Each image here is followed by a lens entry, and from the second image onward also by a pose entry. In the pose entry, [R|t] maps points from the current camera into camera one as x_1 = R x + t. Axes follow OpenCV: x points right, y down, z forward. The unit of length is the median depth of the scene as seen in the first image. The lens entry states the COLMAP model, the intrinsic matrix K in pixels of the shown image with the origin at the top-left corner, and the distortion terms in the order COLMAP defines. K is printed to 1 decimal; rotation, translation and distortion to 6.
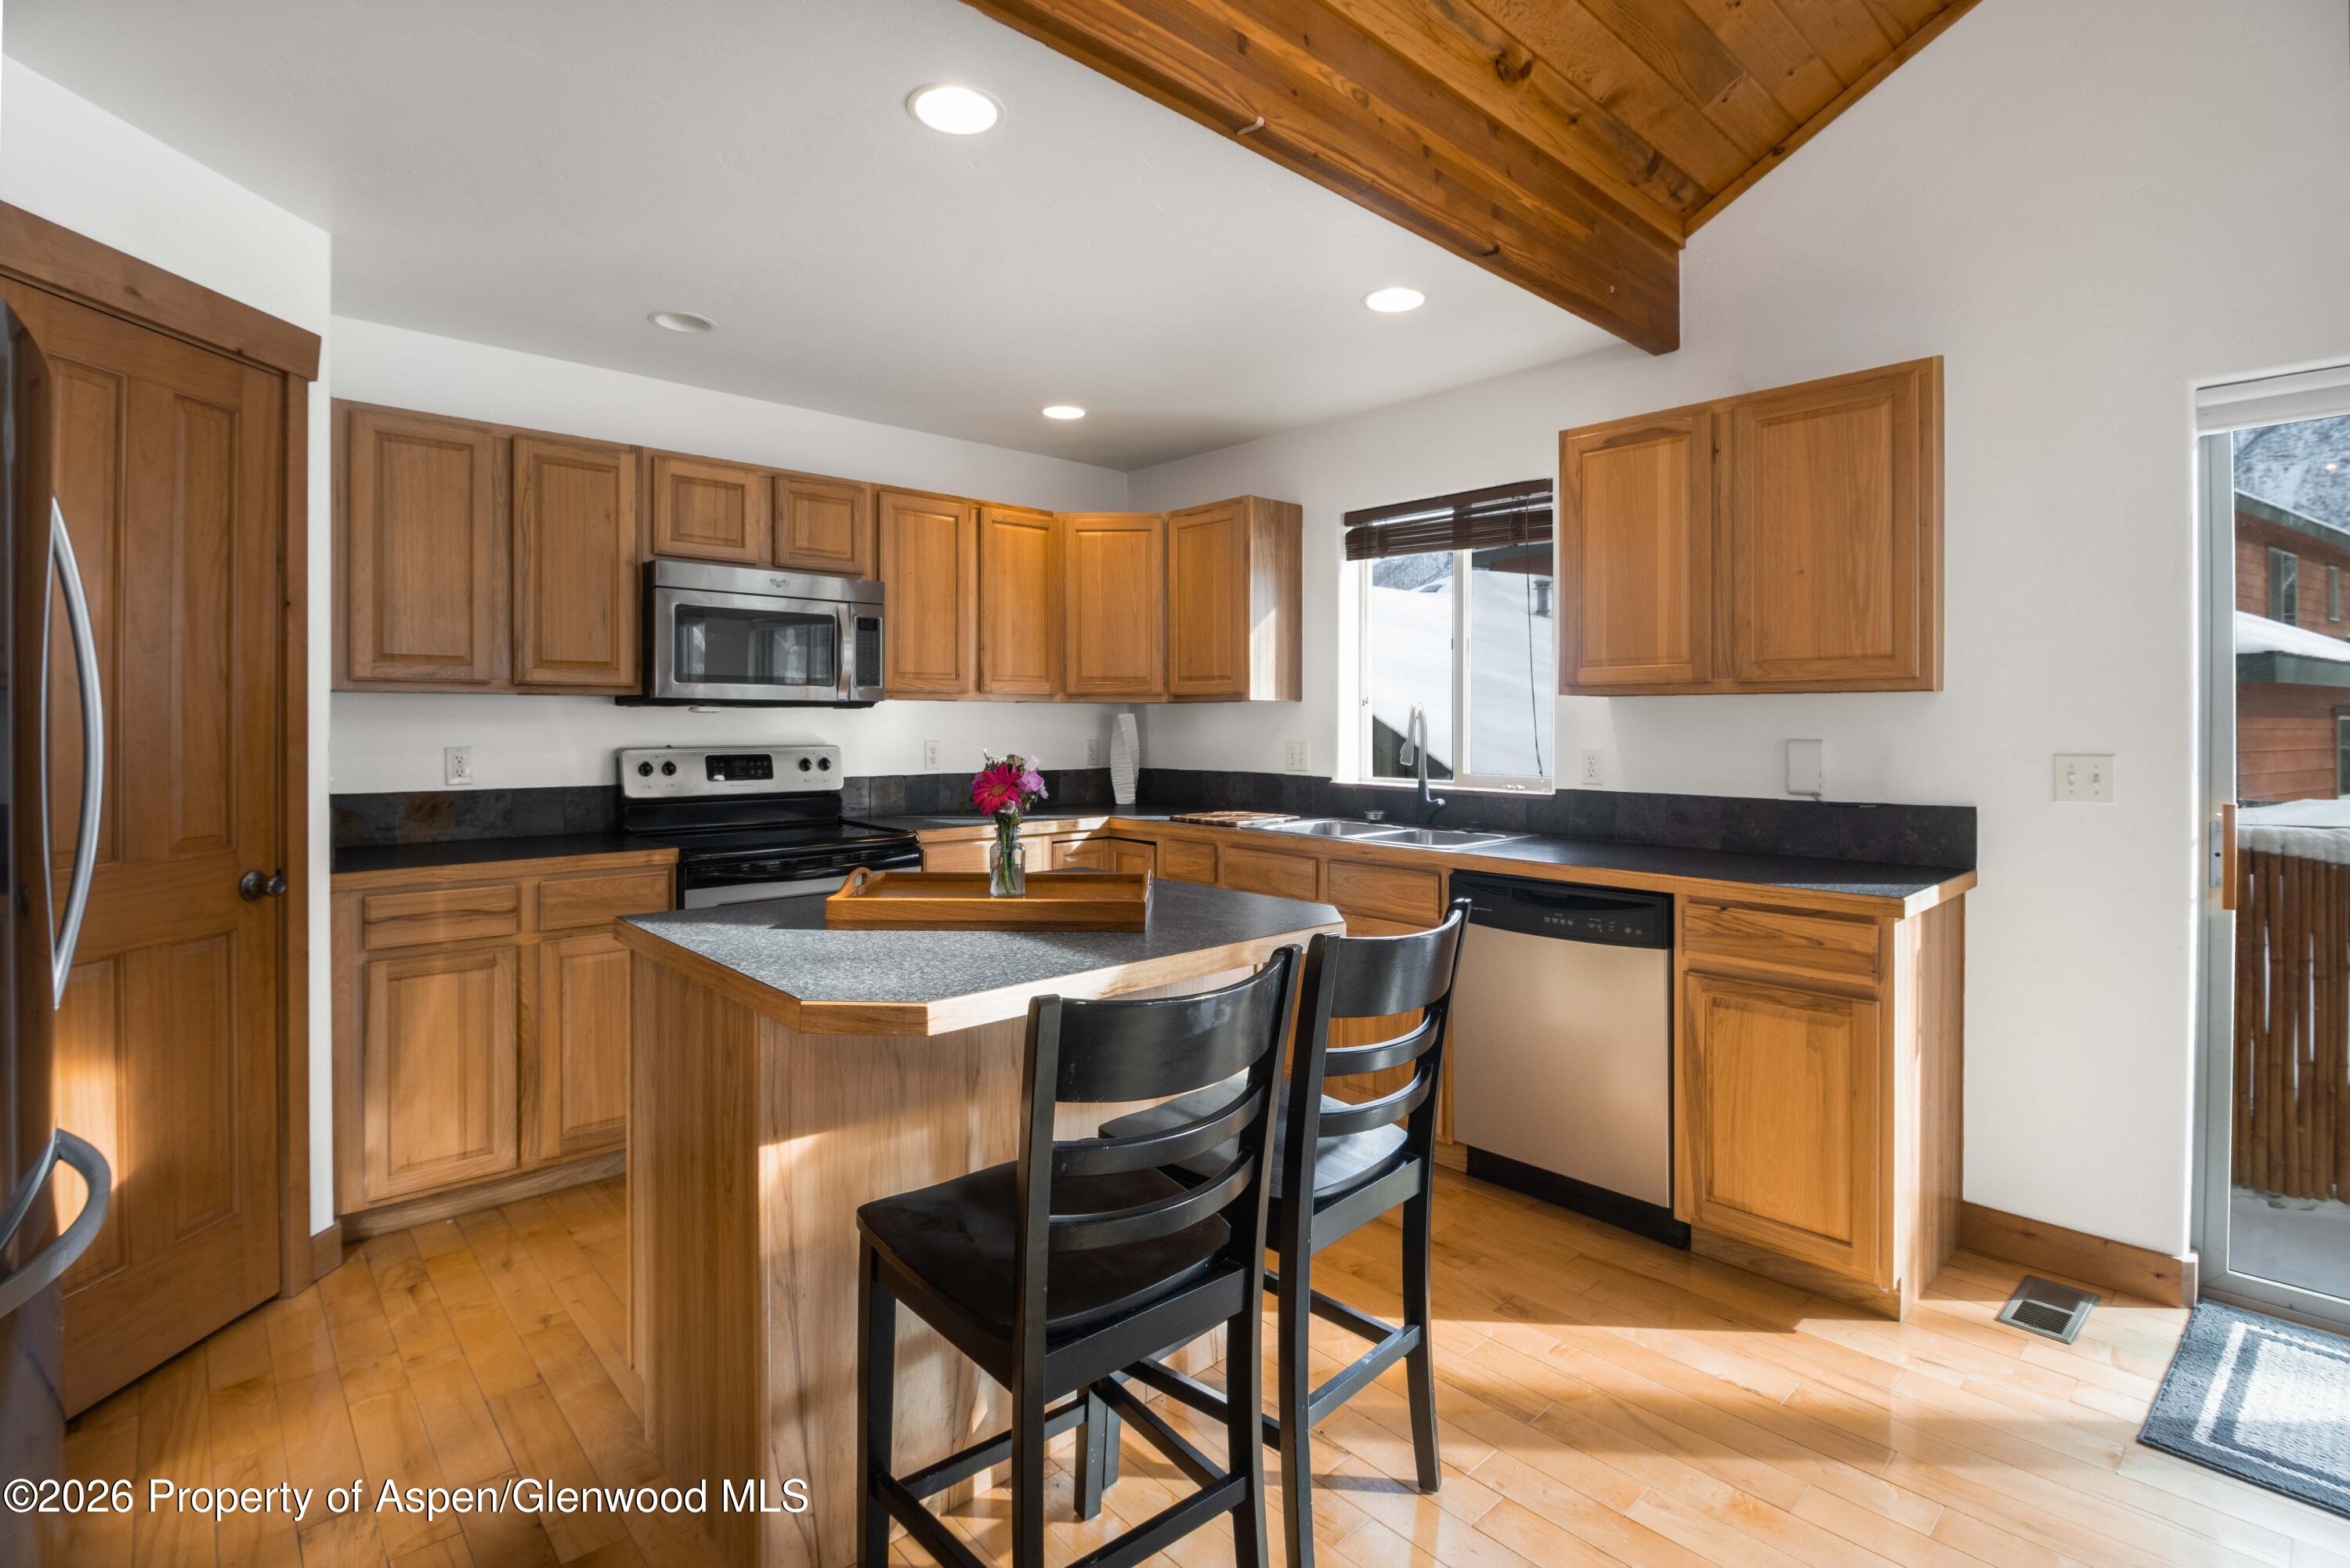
lens RADIAL K [[1129.9, 0, 1174.8], [0, 1129.9, 713.3], [0, 0, 1]] dist [-0.000760, -0.000002]
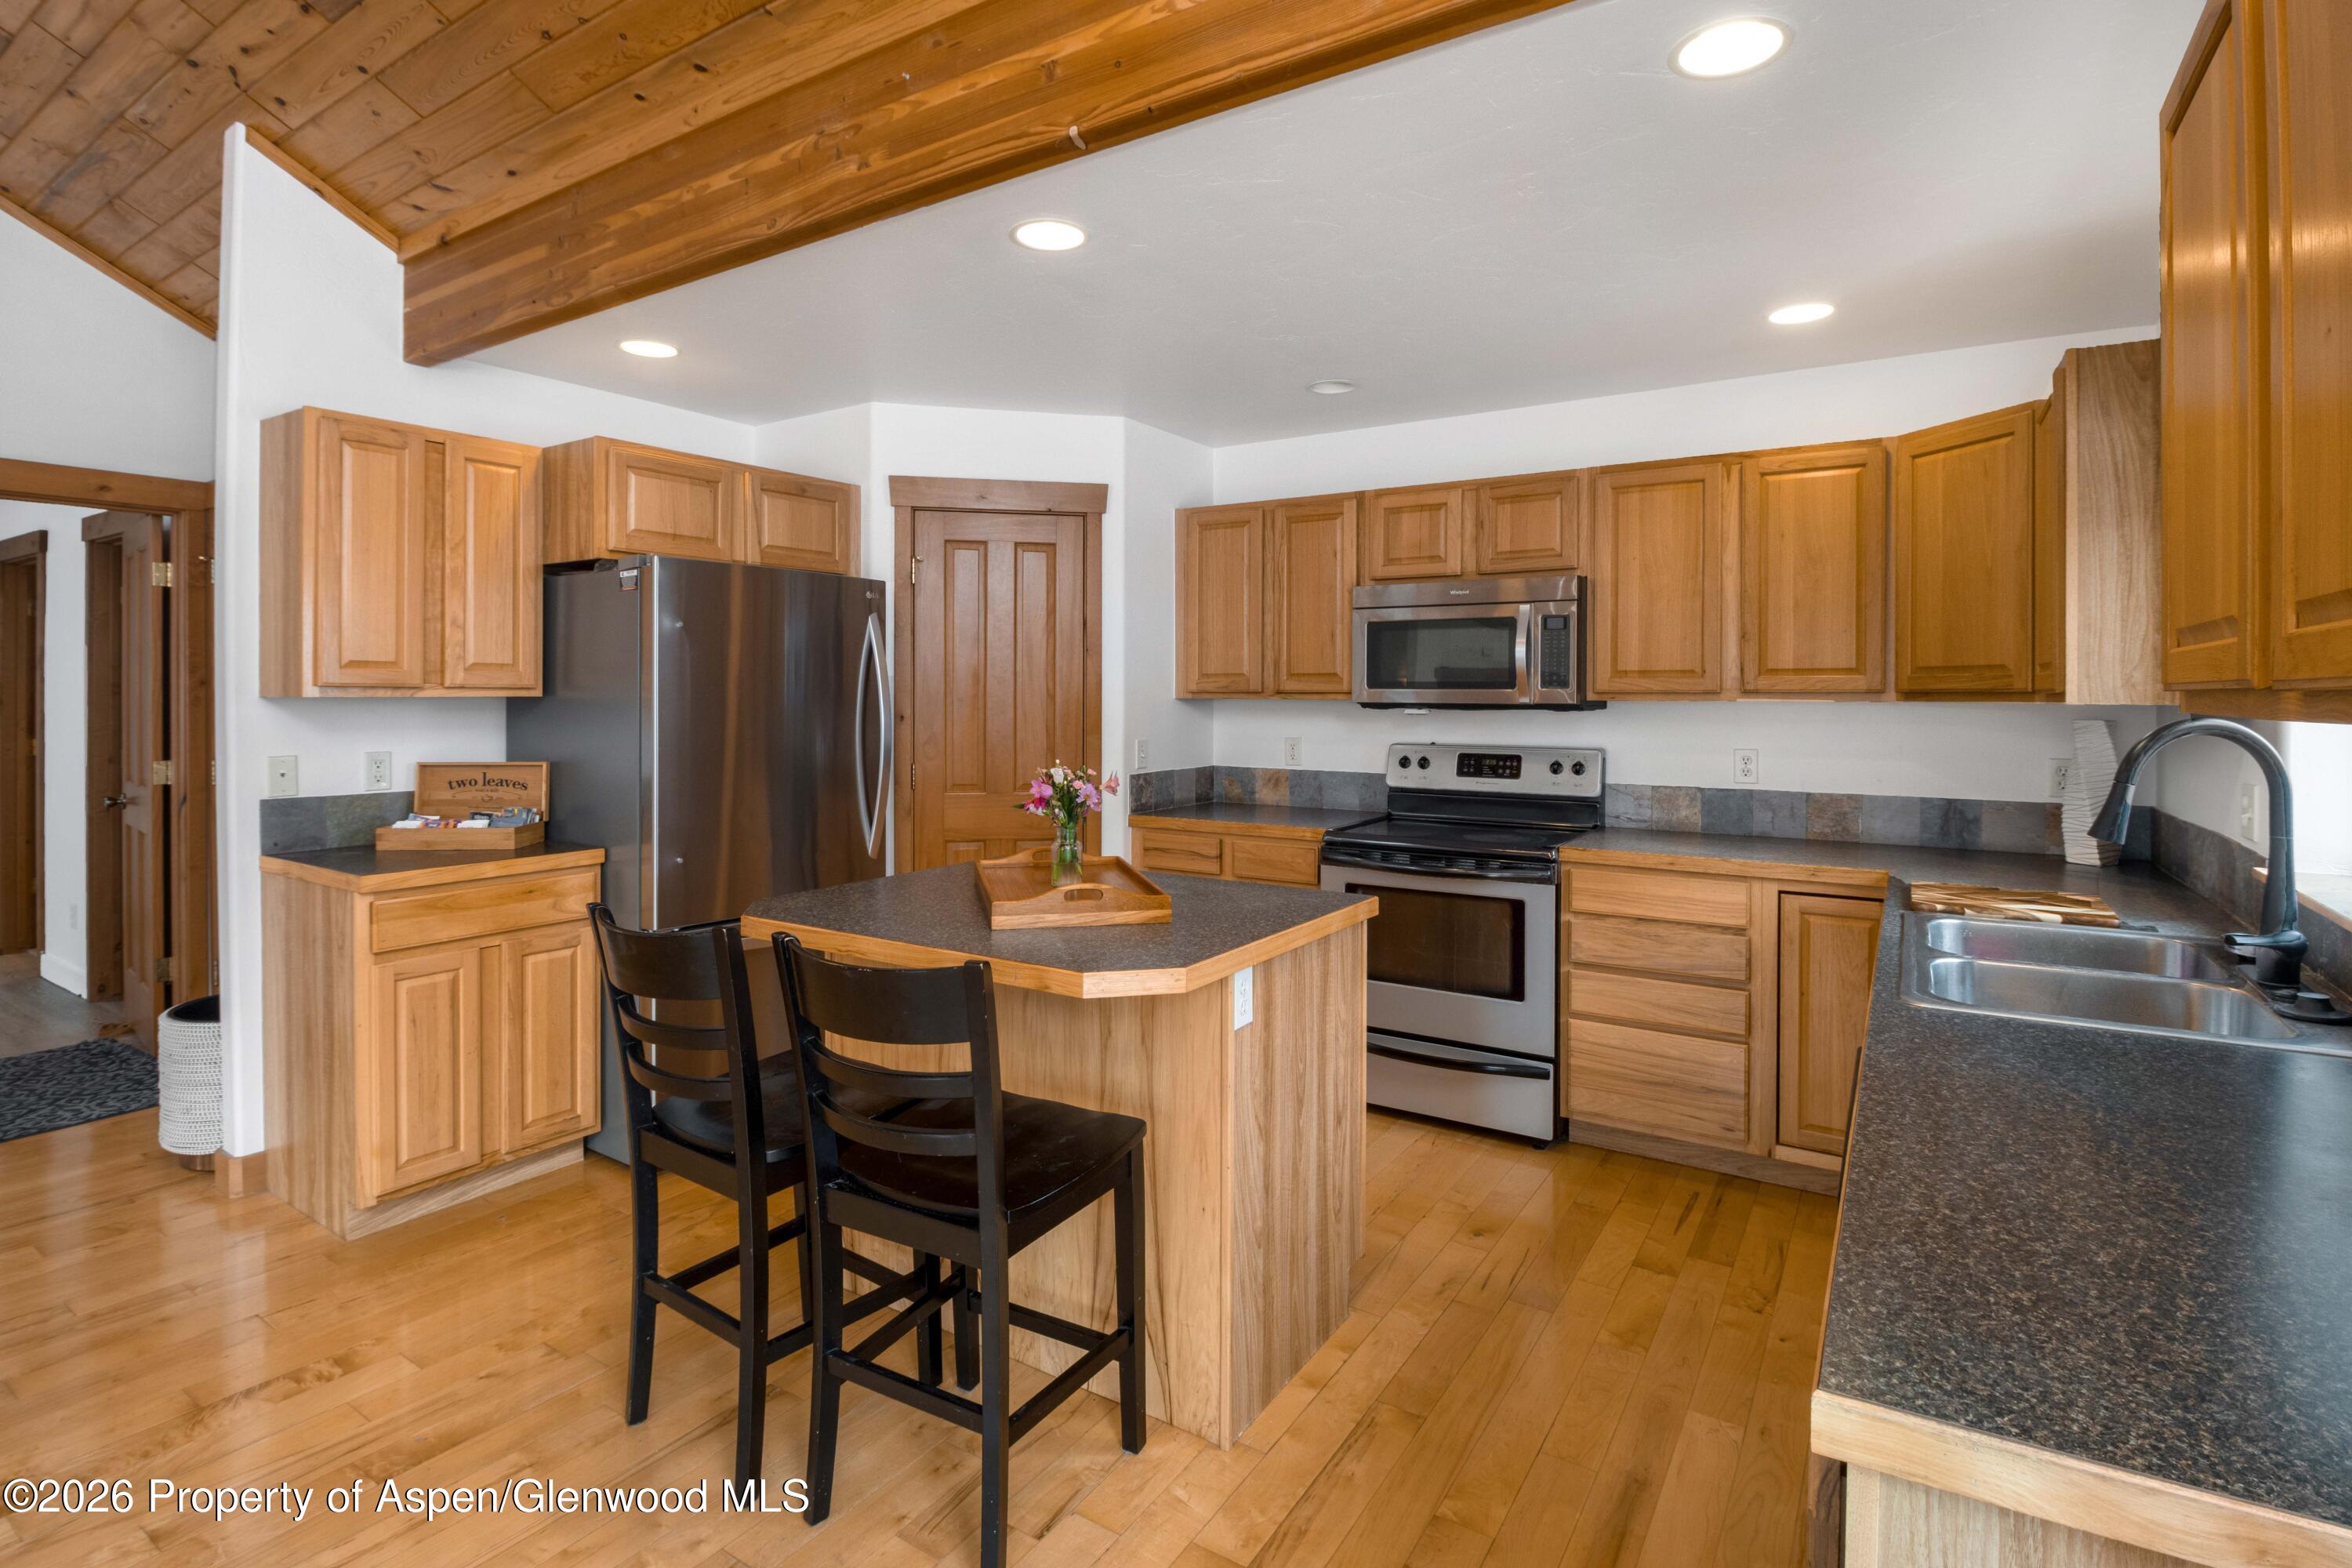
lens RADIAL K [[1131.0, 0, 1161.5], [0, 1131.0, 704.9], [0, 0, 1]] dist [-0.000760, -0.000002]
pose [[0.248424, 0.006636, -0.968629, 0.547480], [0.002161, 0.999970, 0.007405, -0.017112], [0.968649, -0.003933, 0.248402, 0.432785]]
